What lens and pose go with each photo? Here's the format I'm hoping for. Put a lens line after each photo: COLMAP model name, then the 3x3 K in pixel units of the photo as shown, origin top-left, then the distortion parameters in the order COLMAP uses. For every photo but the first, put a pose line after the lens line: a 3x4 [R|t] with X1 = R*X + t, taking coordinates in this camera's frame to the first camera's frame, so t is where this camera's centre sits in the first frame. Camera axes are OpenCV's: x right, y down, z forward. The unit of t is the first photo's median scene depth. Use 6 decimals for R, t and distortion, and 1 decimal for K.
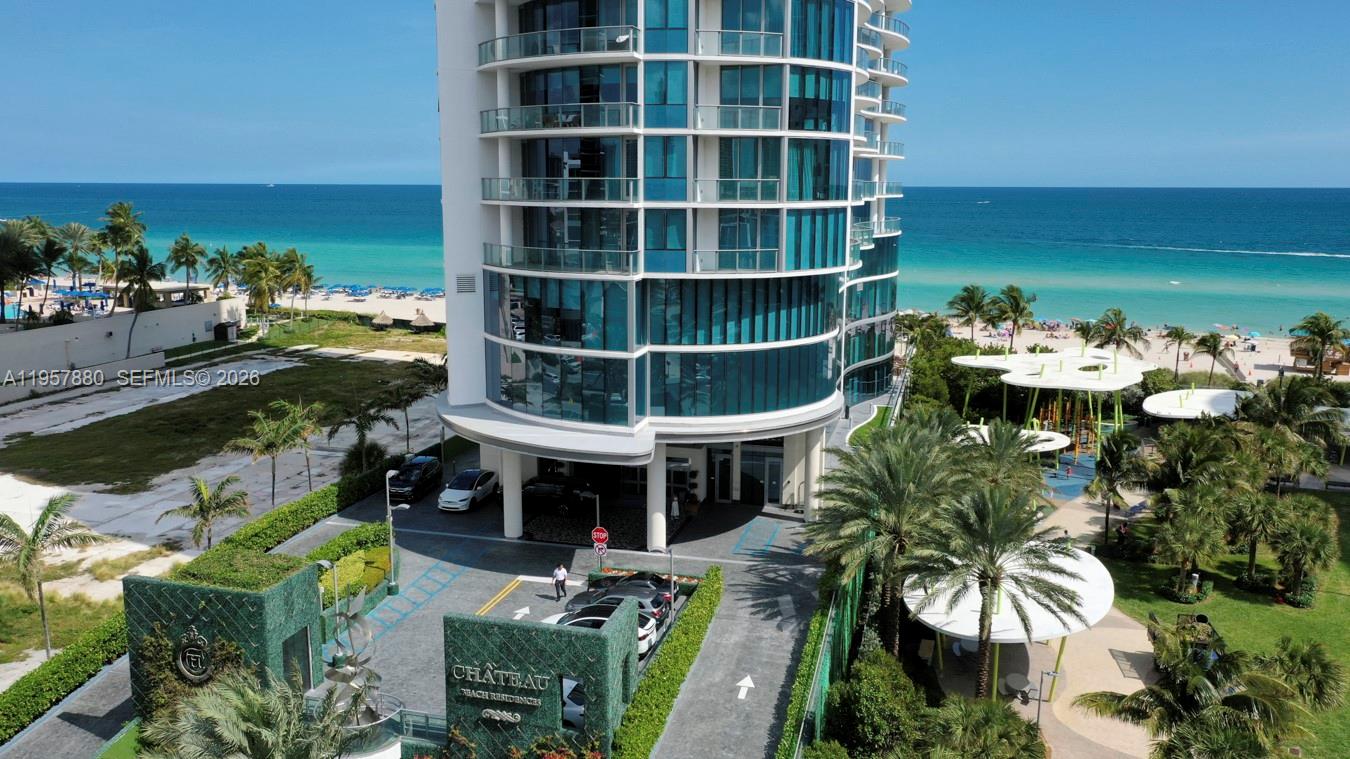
lens RADIAL K [[1091.9, 0, 677.5], [0, 1091.9, 385.6], [0, 0, 1]] dist [-0.014128, 0.016361]
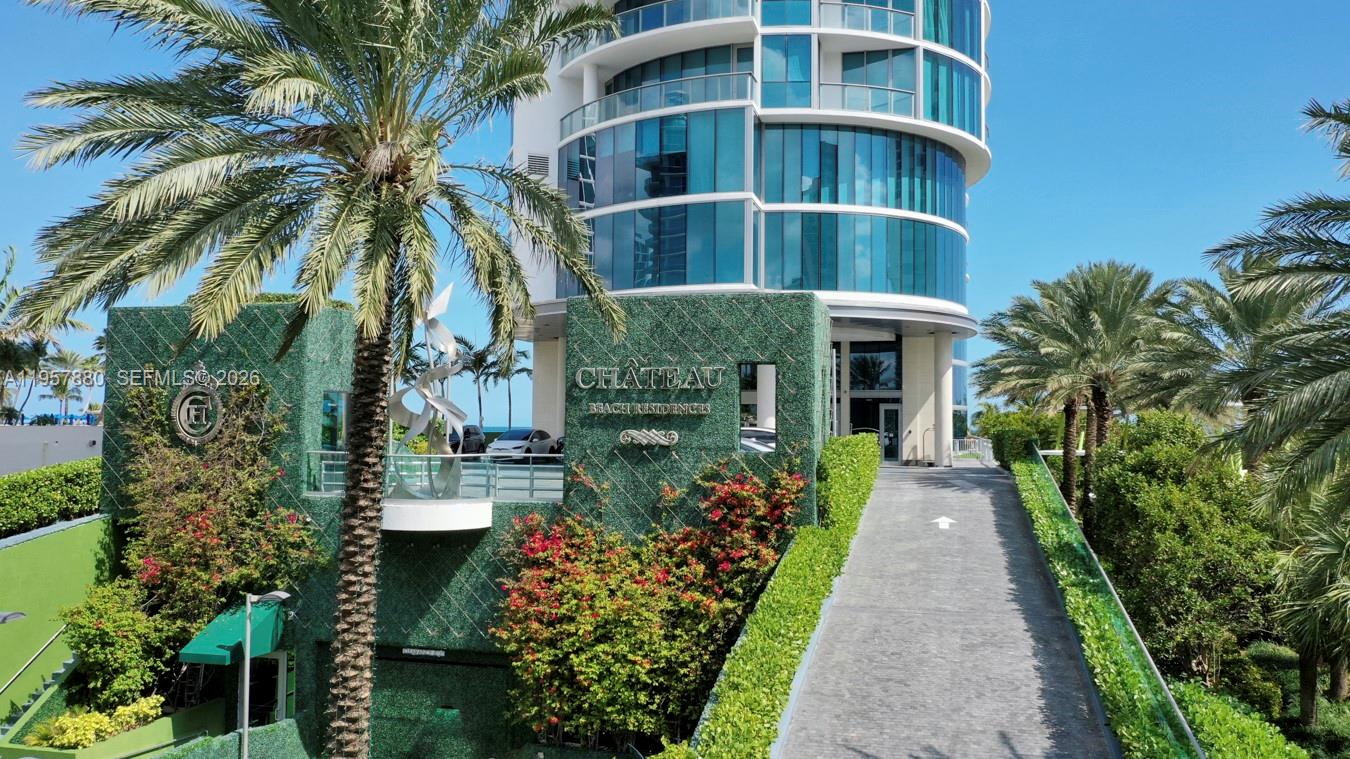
lens RADIAL K [[1091.9, 0, 670.9], [0, 1091.9, 374.6], [0, 0, 1]] dist [-0.014128, 0.016361]
pose [[0.999955, 0.004286, 0.008469, -0.152275], [-0.002205, 0.972716, -0.231990, 0.418439], [-0.009232, 0.231961, 0.972681, 0.324734]]
